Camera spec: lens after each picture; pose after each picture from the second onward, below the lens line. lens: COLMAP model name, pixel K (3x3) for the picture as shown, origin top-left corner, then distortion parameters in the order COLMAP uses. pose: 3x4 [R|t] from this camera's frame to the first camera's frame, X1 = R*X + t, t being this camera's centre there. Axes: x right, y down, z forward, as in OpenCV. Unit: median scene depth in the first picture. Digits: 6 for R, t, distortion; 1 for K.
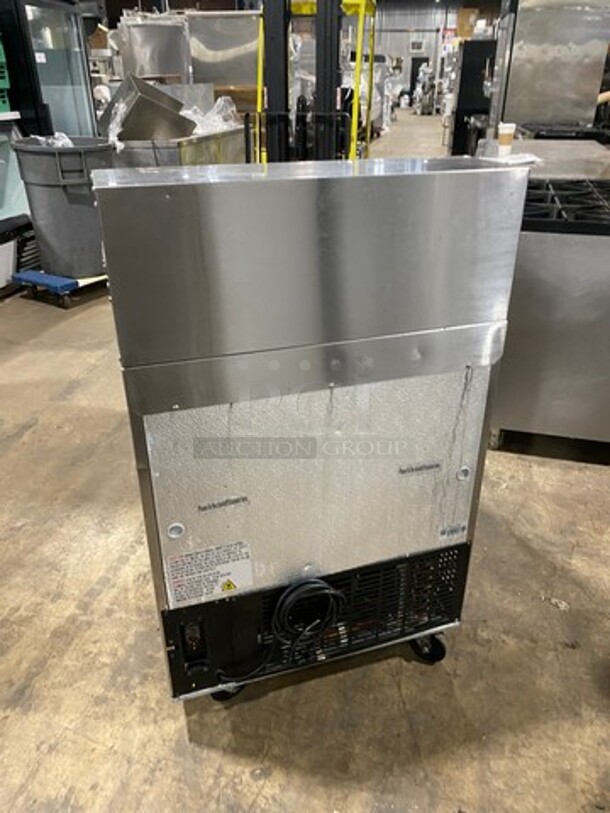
lens RADIAL K [[617.7, 0, 301.9], [0, 617.7, 406.6], [0, 0, 1]] dist [0.004188, 0.001217]
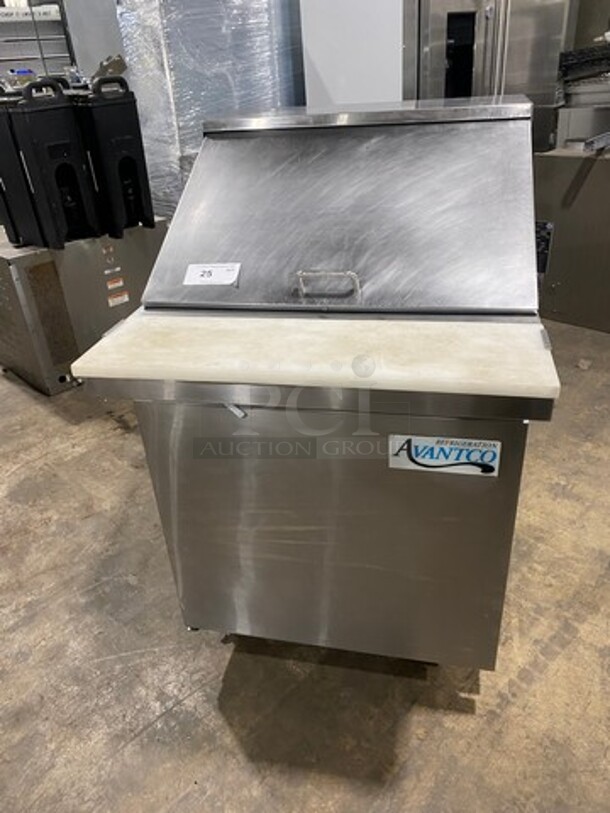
lens RADIAL K [[617.7, 0, 303.3], [0, 617.7, 399.9], [0, 0, 1]] dist [0.004188, 0.001217]
pose [[-0.864517, -0.194444, 0.463468, -0.411635], [0.293403, 0.553454, 0.779489, -0.742939], [-0.408075, 0.809864, -0.421420, 1.404595]]
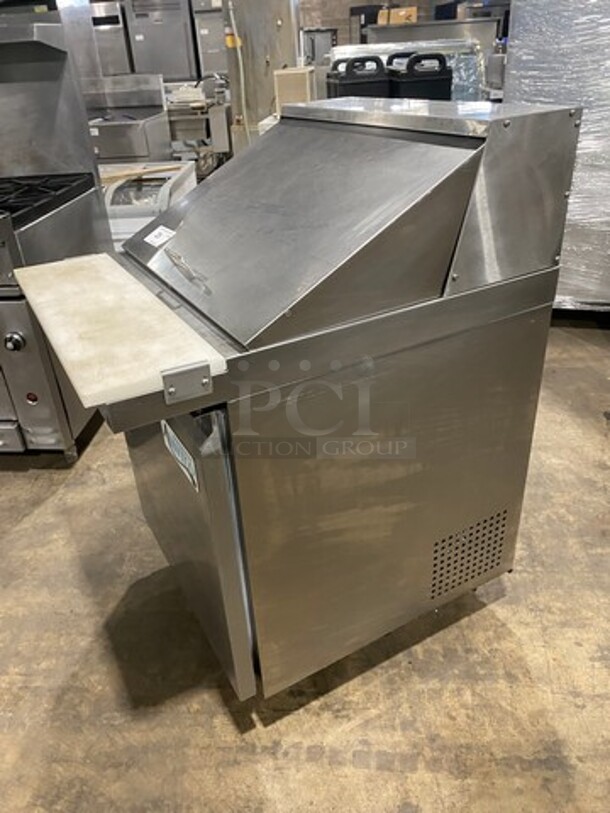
lens RADIAL K [[617.7, 0, 303.3], [0, 617.7, 409.2], [0, 0, 1]] dist [0.004188, 0.001217]
pose [[-0.203677, -0.474046, 0.856619, -0.843272], [0.506212, 0.697935, 0.506593, -0.454063], [-0.838013, 0.536812, 0.097814, 0.896822]]
